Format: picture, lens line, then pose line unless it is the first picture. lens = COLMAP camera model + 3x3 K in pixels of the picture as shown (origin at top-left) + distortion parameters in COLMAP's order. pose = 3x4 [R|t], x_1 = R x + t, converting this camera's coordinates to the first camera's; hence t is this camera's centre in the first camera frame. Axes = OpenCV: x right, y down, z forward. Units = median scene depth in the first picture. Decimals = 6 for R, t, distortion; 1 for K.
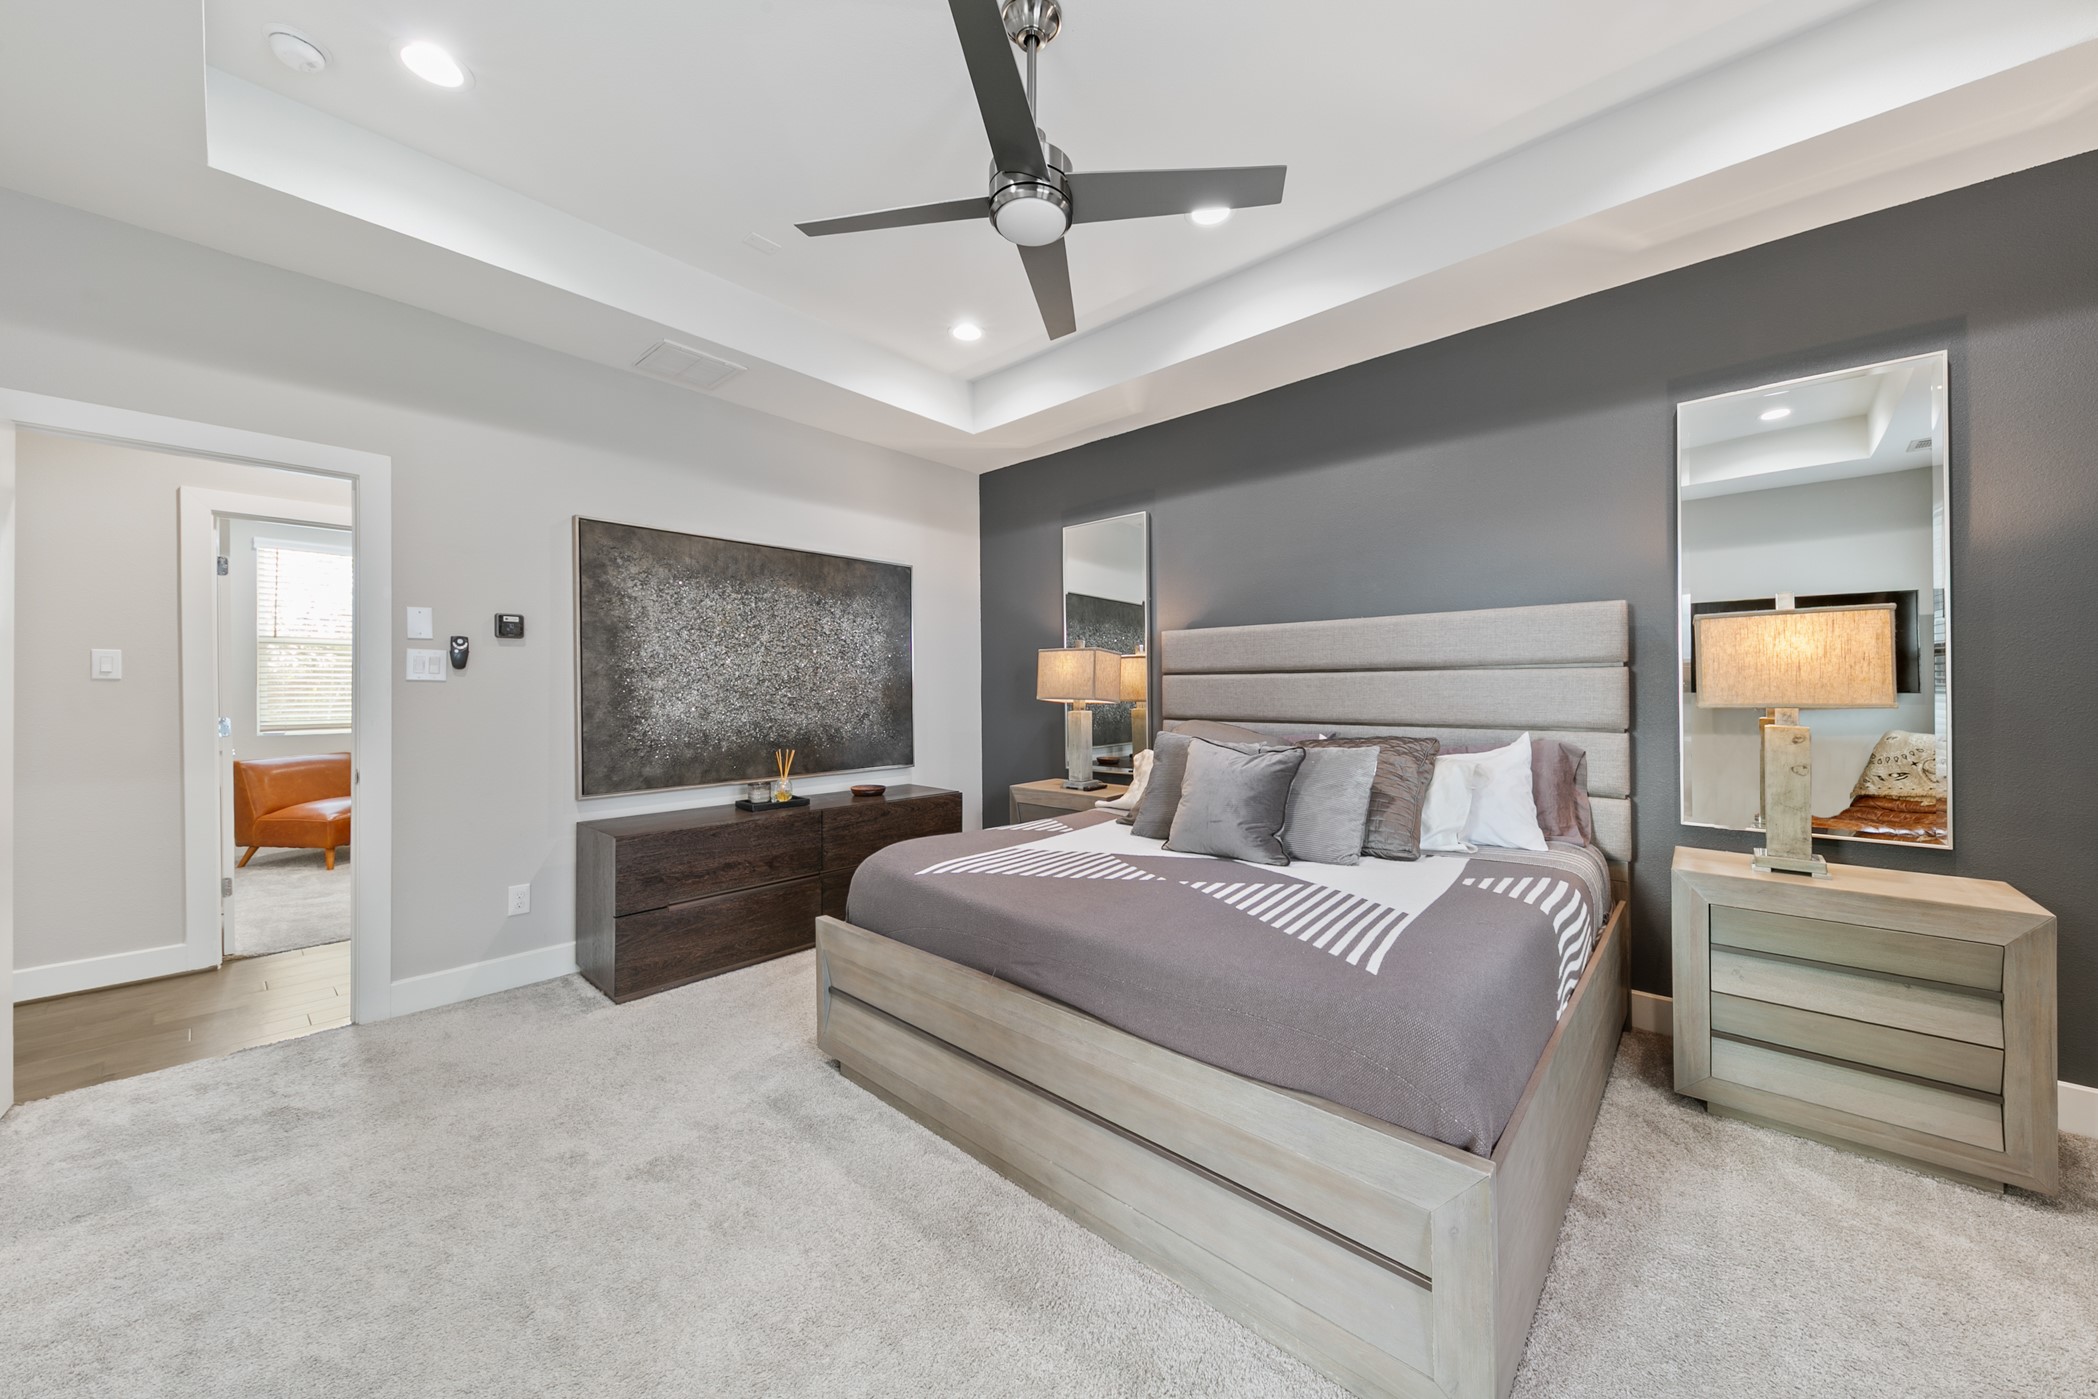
lens RADIAL K [[746.2, 0, 1046.1], [0, 746.2, 687.6], [0, 0, 1]] dist [0.013479, 0.000209]
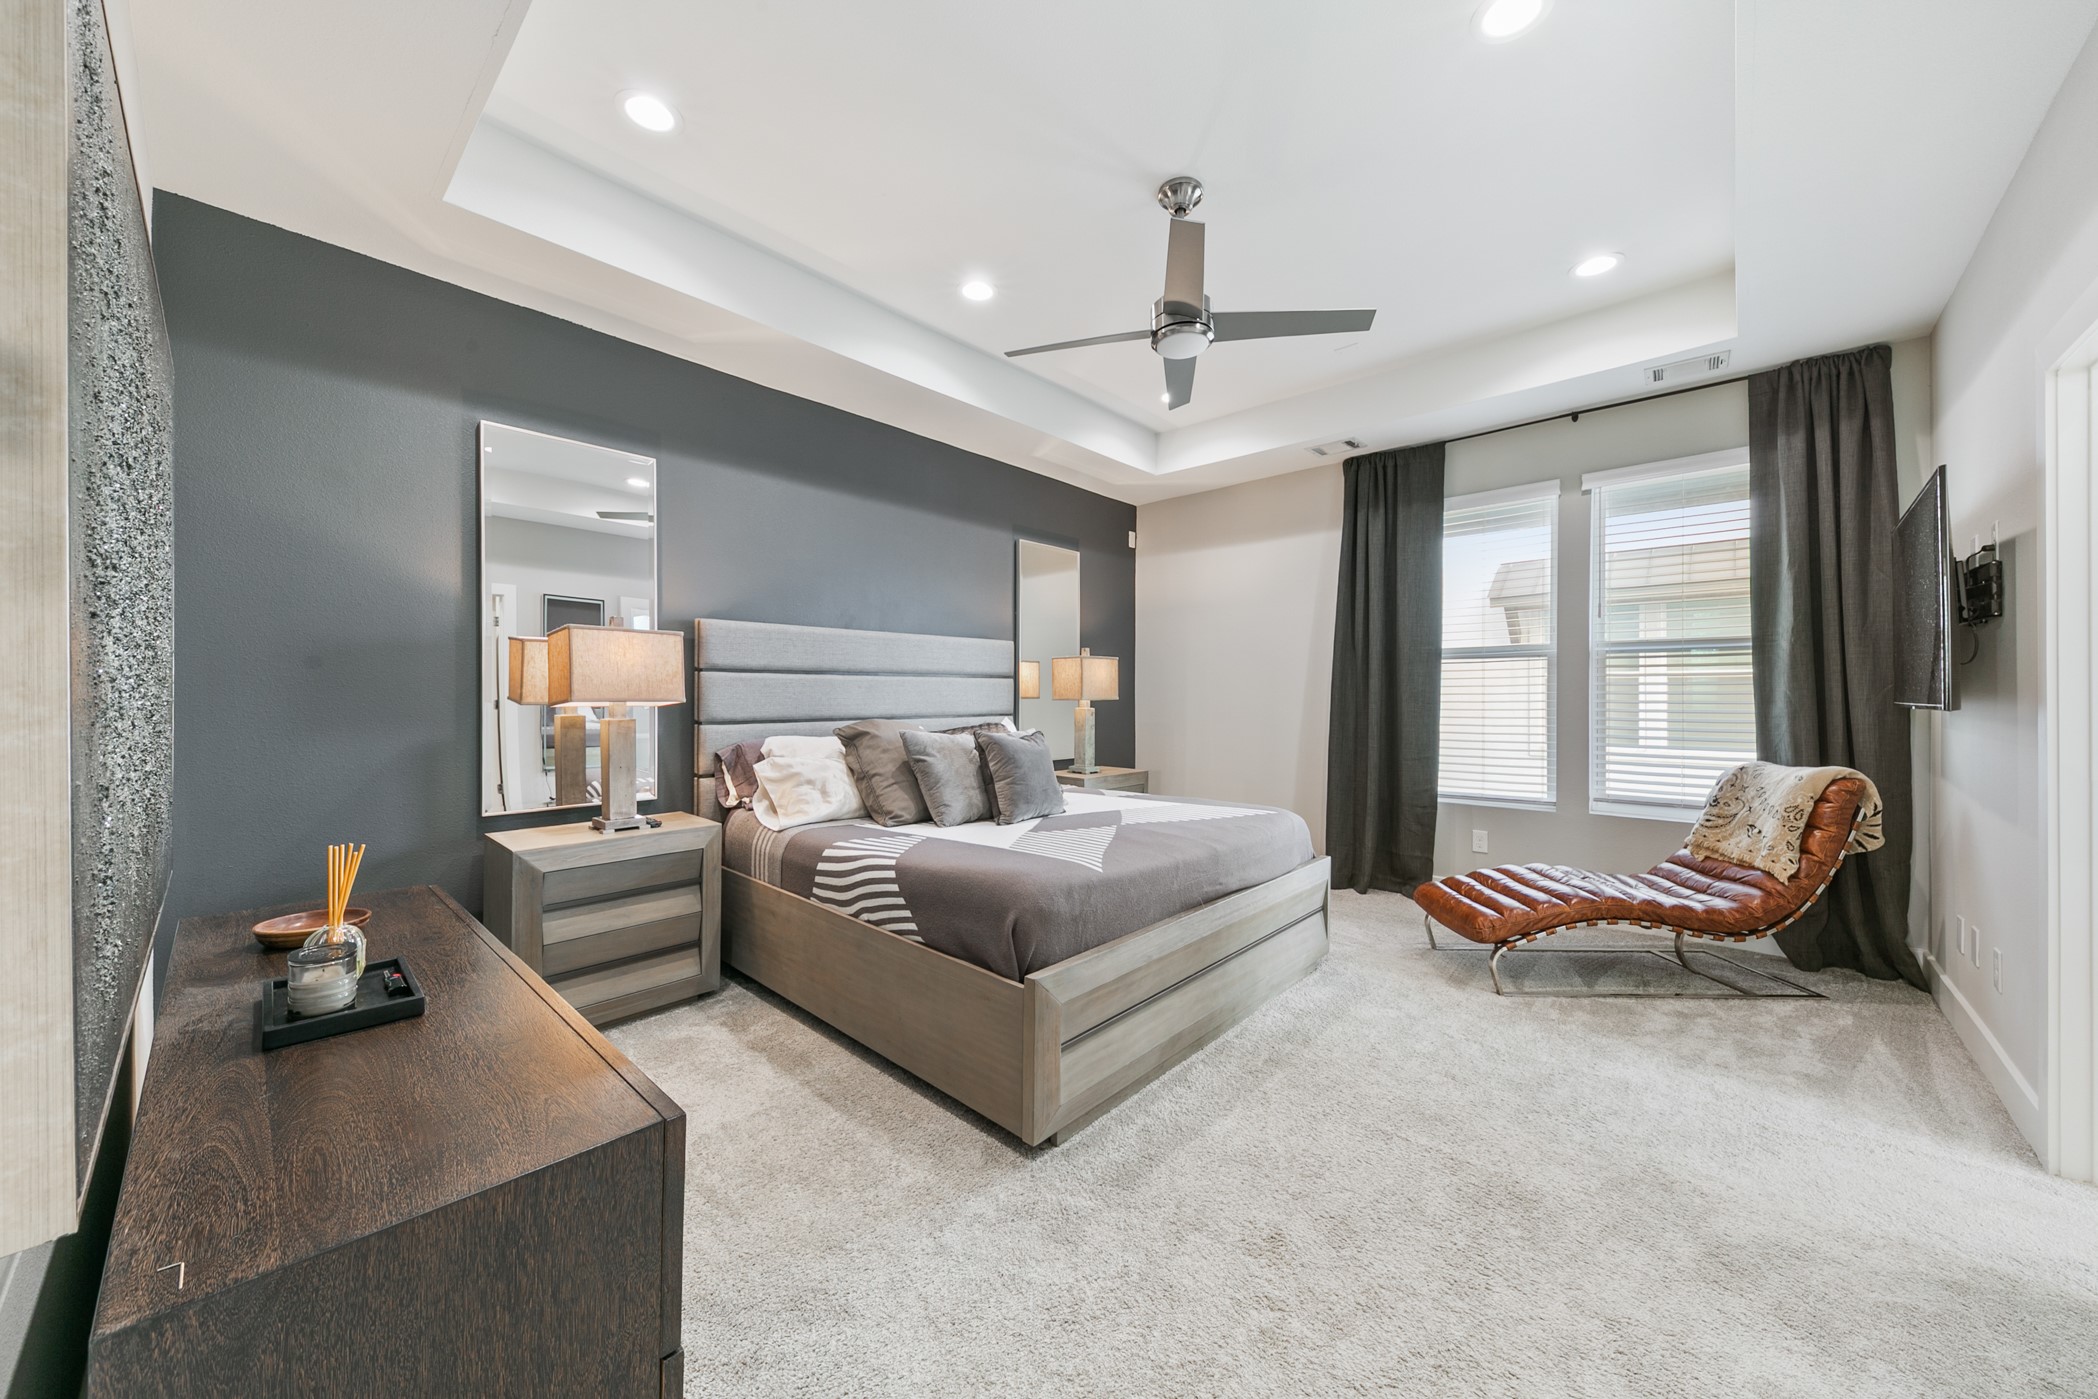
lens RADIAL K [[746.2, 0, 1044.0], [0, 746.2, 697.3], [0, 0, 1]] dist [0.013479, 0.000209]
pose [[-0.005158, -0.010252, 0.999934, -0.744675], [-0.008132, 0.999915, 0.010209, 0.000294], [-0.999954, -0.008079, -0.005241, 0.683281]]
